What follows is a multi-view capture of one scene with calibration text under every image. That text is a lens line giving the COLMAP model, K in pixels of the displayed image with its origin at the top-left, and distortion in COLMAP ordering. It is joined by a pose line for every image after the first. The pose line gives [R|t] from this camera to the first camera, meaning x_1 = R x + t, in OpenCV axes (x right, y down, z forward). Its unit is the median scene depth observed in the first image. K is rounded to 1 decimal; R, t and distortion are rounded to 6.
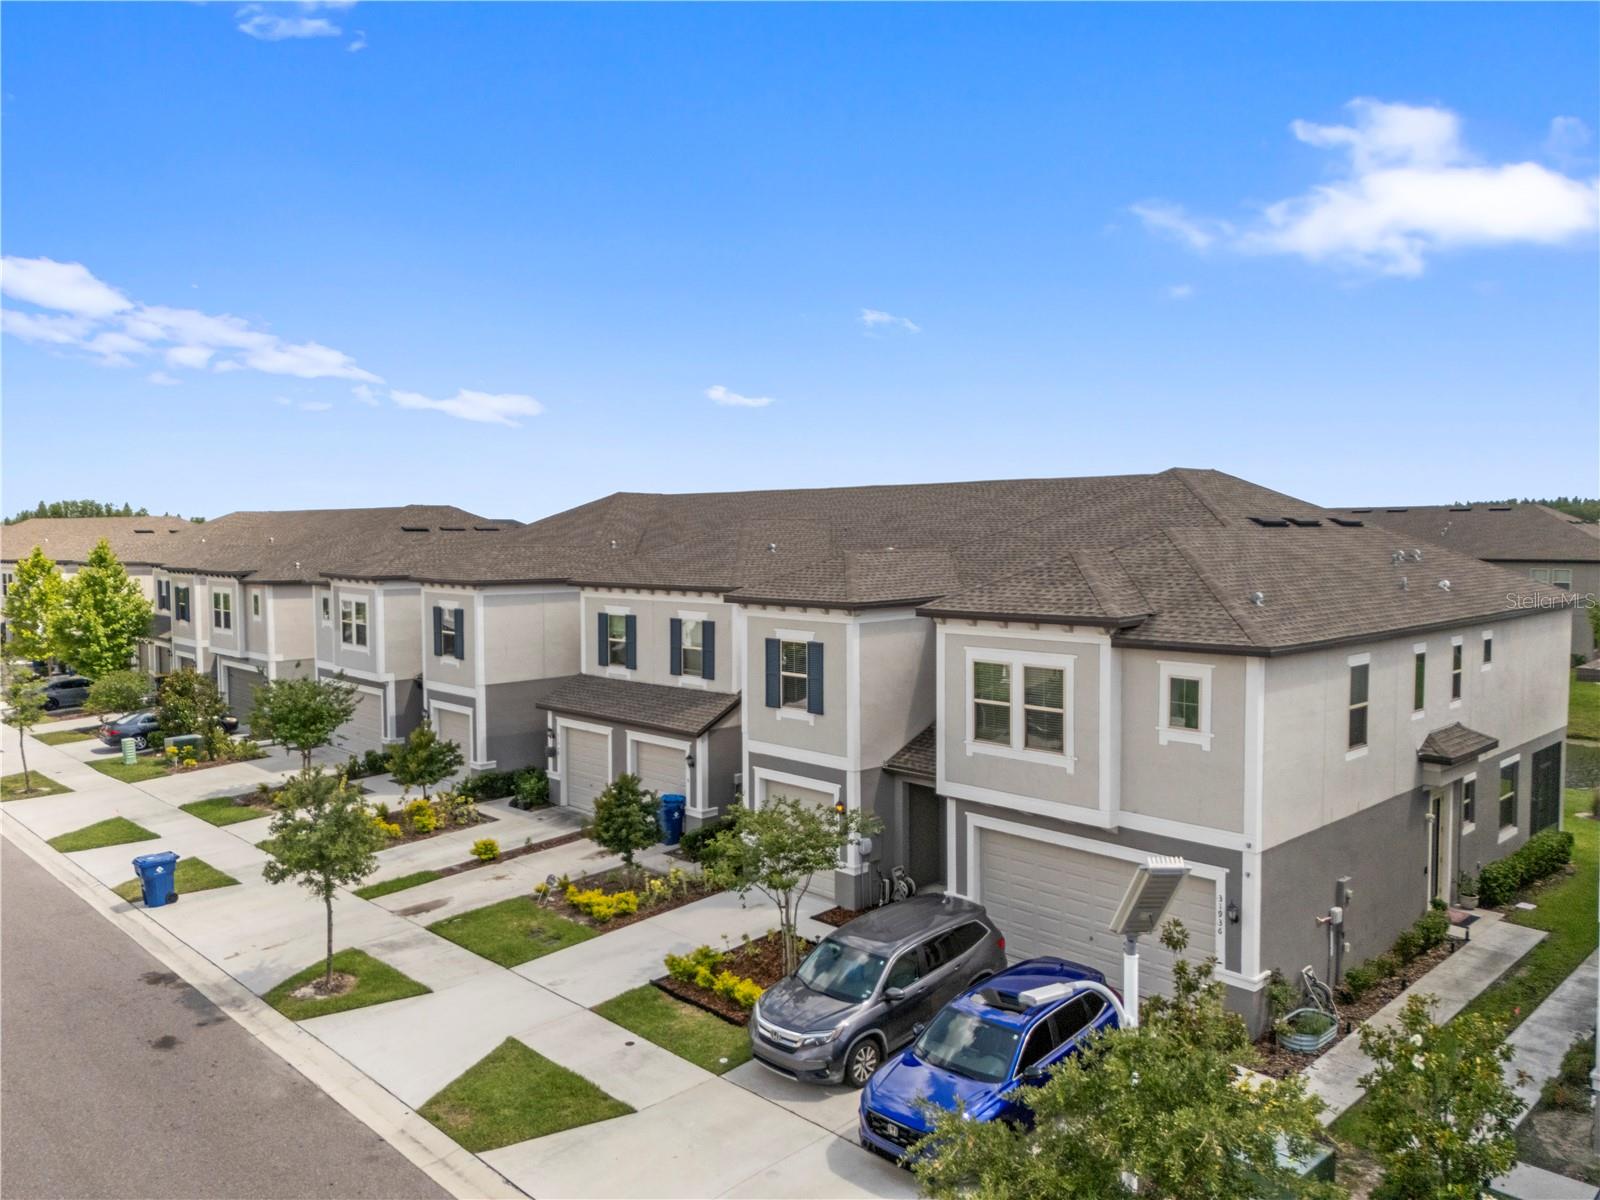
lens RADIAL K [[1166.8, 0, 802.9], [0, 1166.8, 603.2], [0, 0, 1]] dist [0.088907, -0.105648]
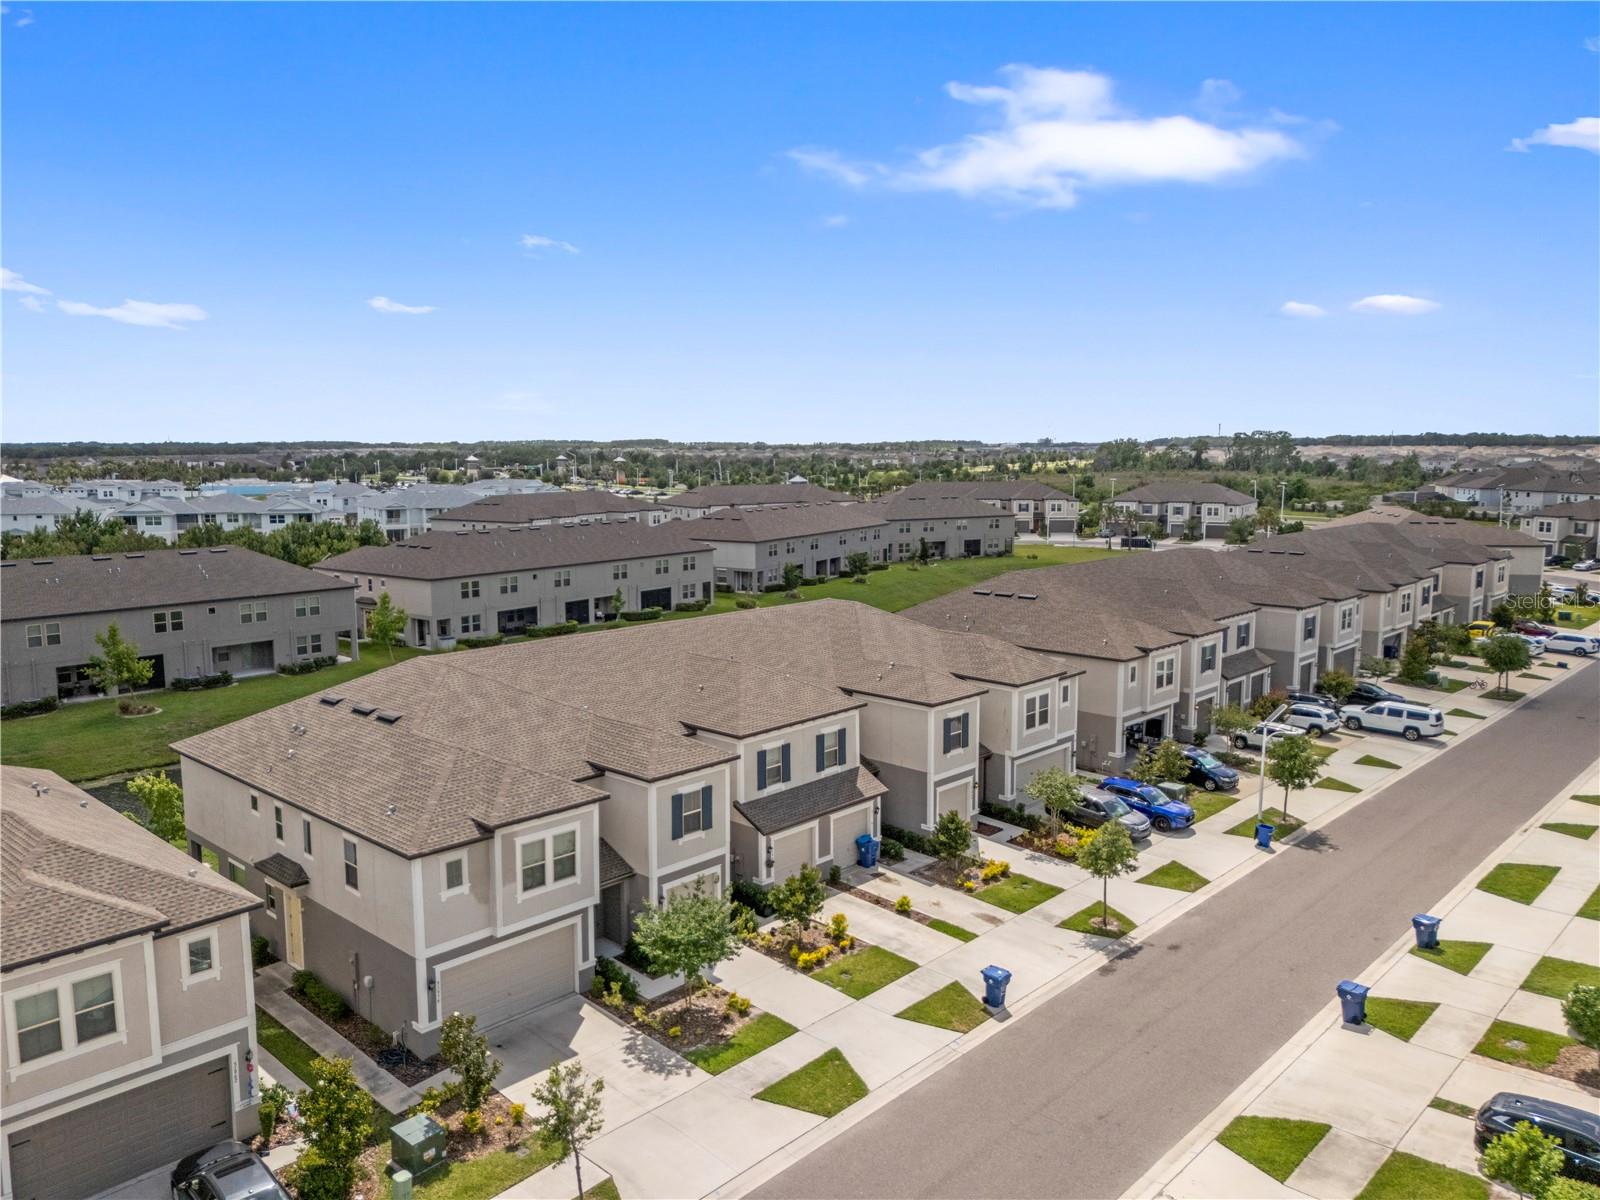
lens RADIAL K [[1166.8, 0, 802.9], [0, 1166.8, 603.2], [0, 0, 1]] dist [0.088907, -0.105648]
pose [[-0.040051, -0.131467, 0.990511, -2.310982], [0.062545, 0.989033, 0.133800, -0.524677], [-0.997238, 0.067310, -0.031389, 1.537024]]
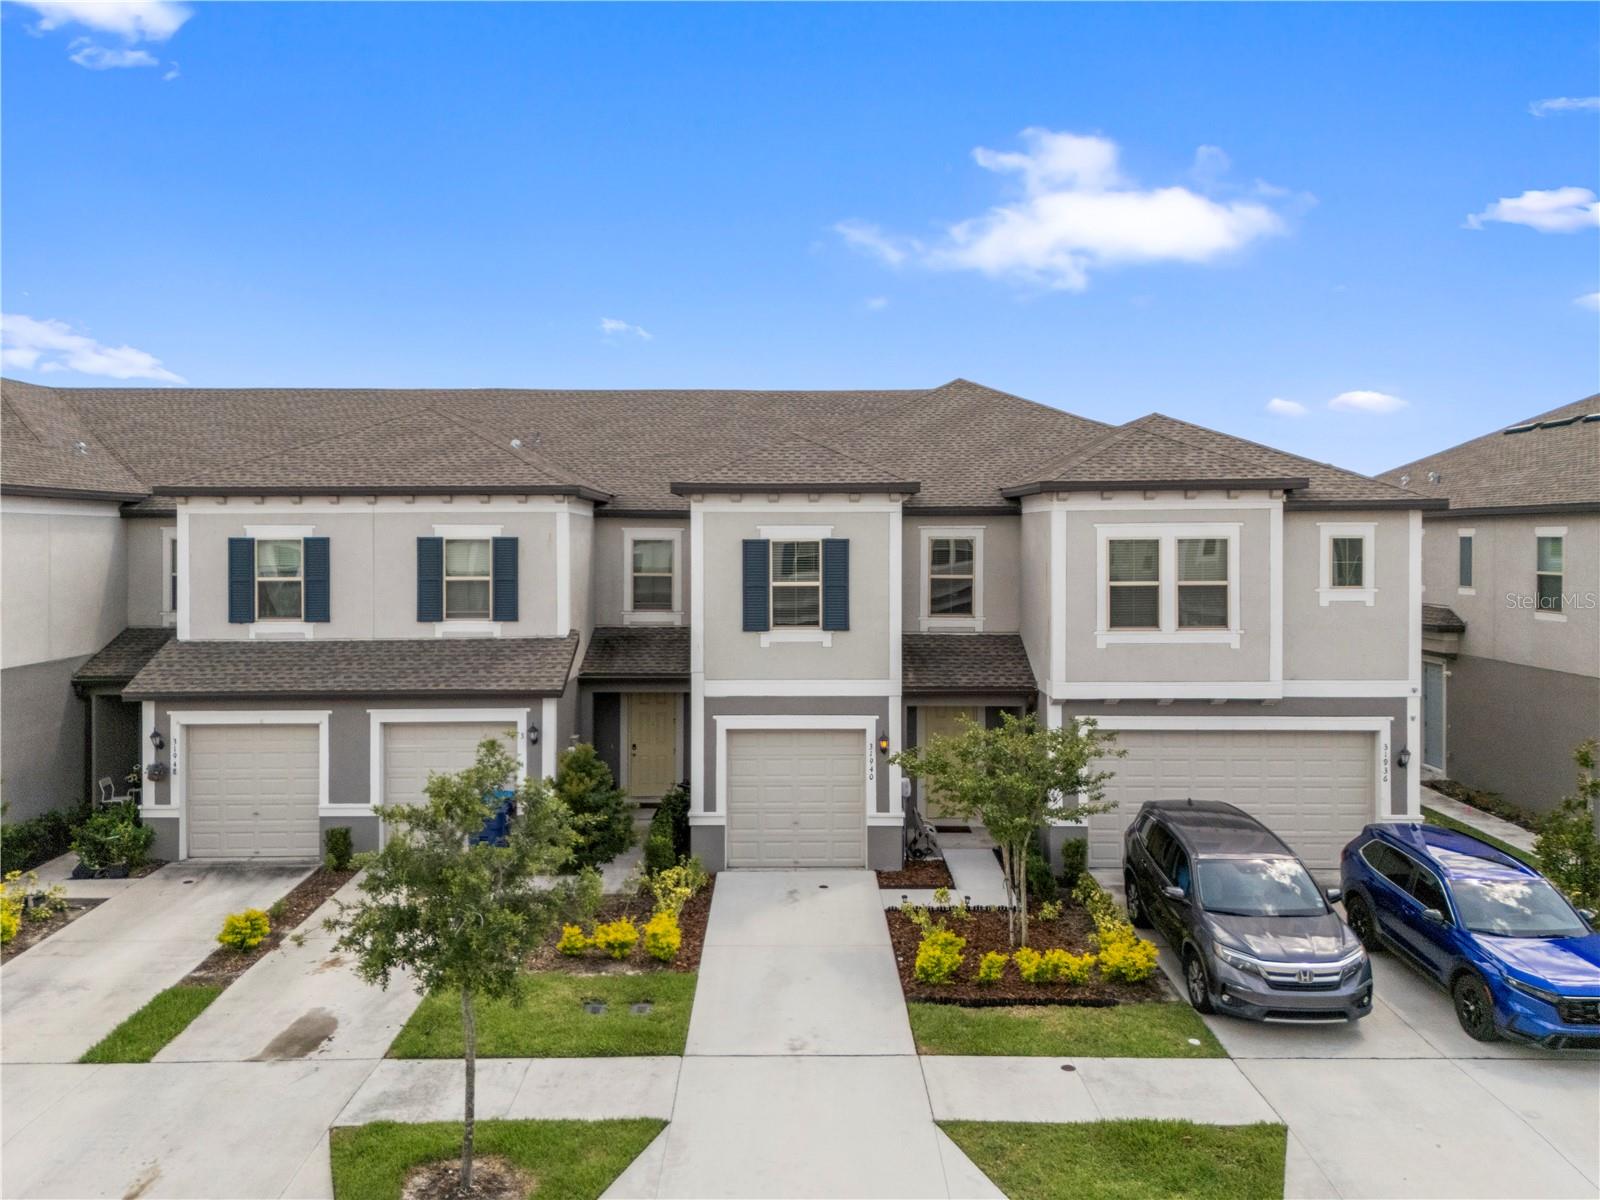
lens RADIAL K [[1190.7, 0, 798.5], [0, 1190.7, 561.8], [0, 0, 1]] dist [0.047462, -0.005316]
pose [[0.701793, -0.012522, 0.712271, -0.656314], [0.043258, 0.998749, -0.025064, 0.078163], [-0.711066, 0.048402, 0.701457, 0.528199]]
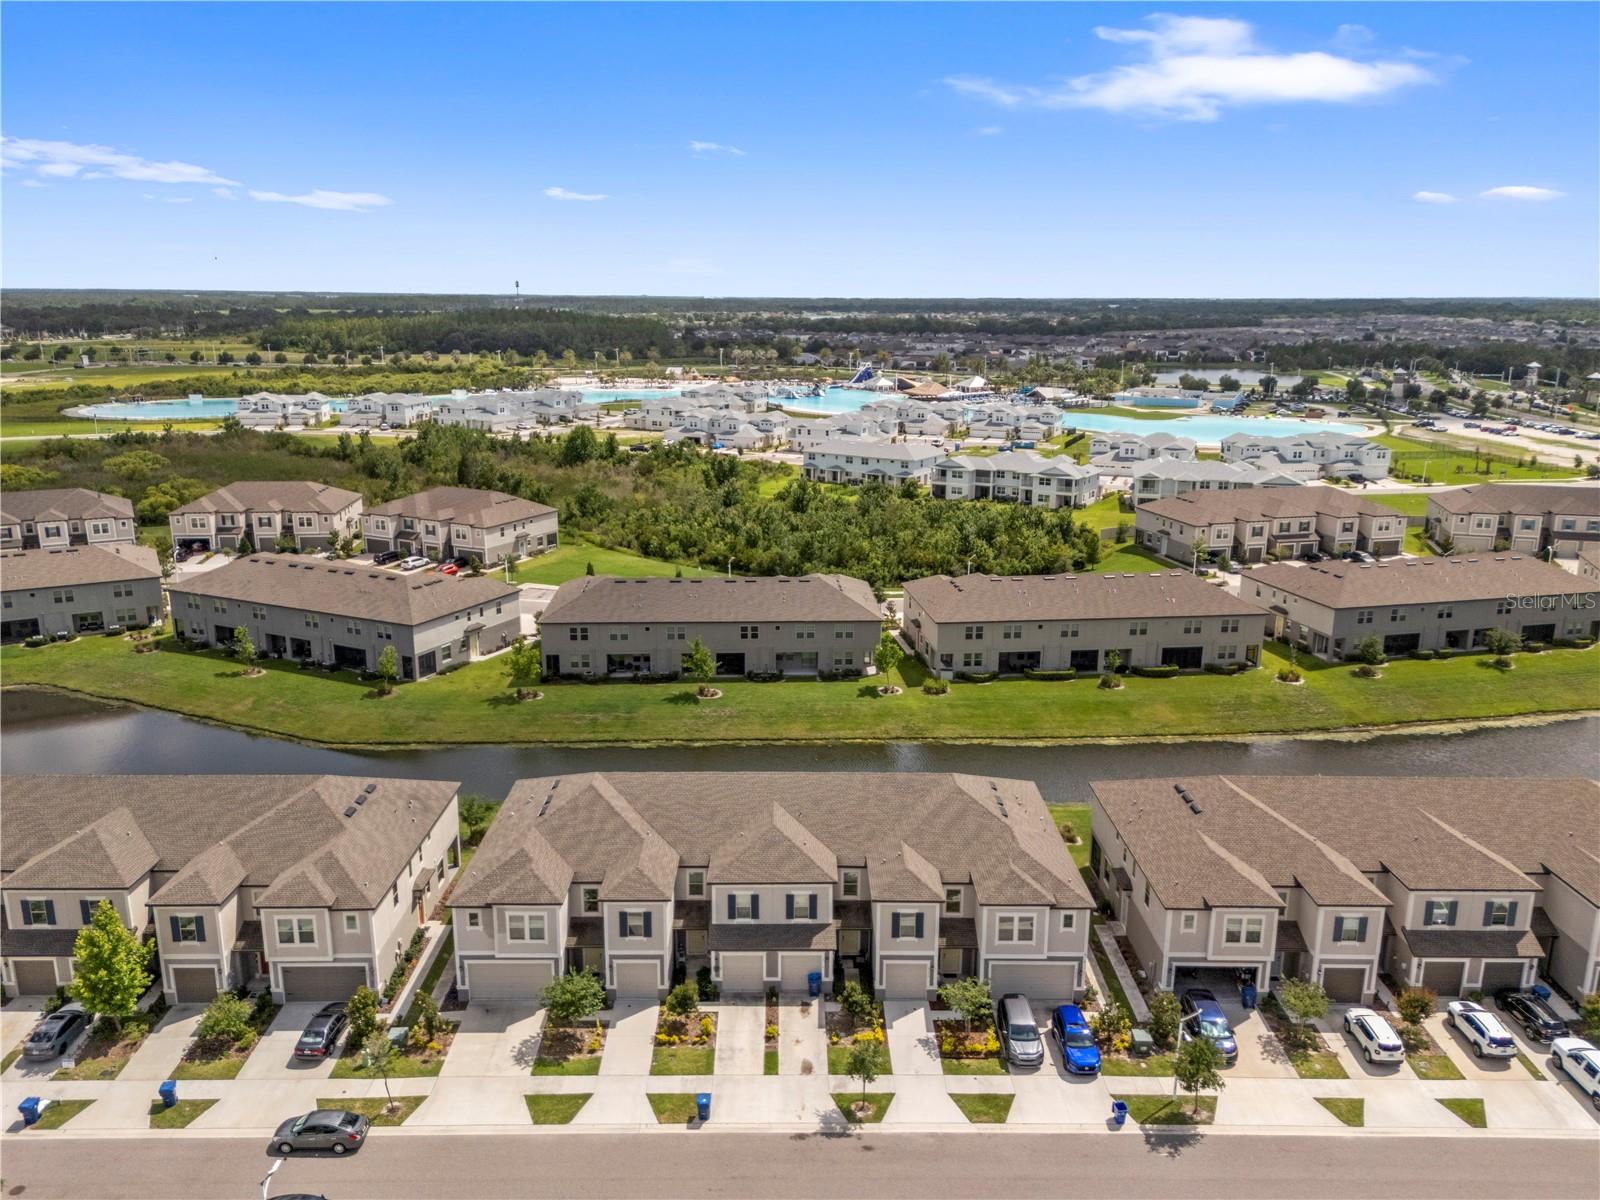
lens RADIAL K [[1205.8, 0, 803.7], [0, 1205.8, 603.4], [0, 0, 1]] dist [0.092065, -0.110136]
pose [[0.692822, -0.170563, 0.700647, -2.276767], [0.034560, 0.978362, 0.203995, -1.406474], [-0.720280, -0.117118, 0.683725, -0.704937]]
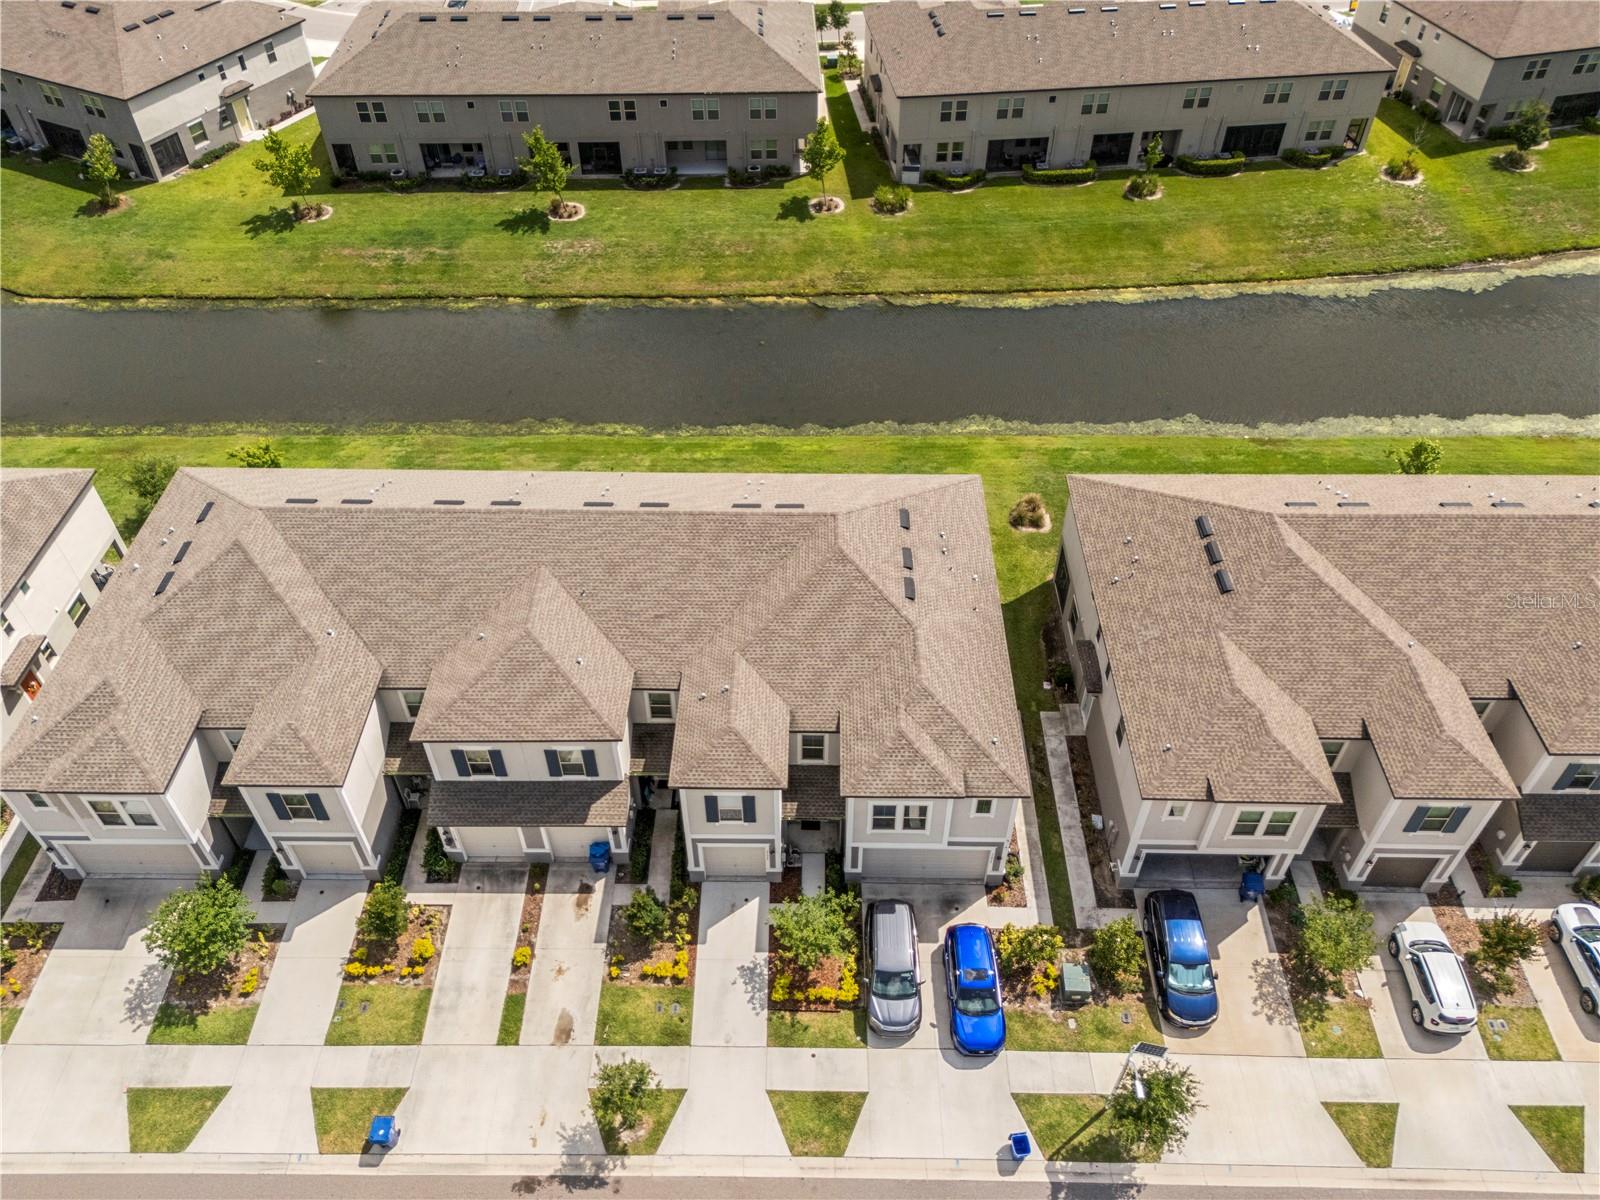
lens RADIAL K [[1173.2, 0, 802.9], [0, 1173.2, 603.8], [0, 0, 1]] dist [0.079445, -0.075601]
pose [[0.707580, -0.495333, 0.503960, -0.736599], [0.042299, 0.741596, 0.669512, -1.478966], [-0.705366, -0.452417, 0.545691, 0.176663]]
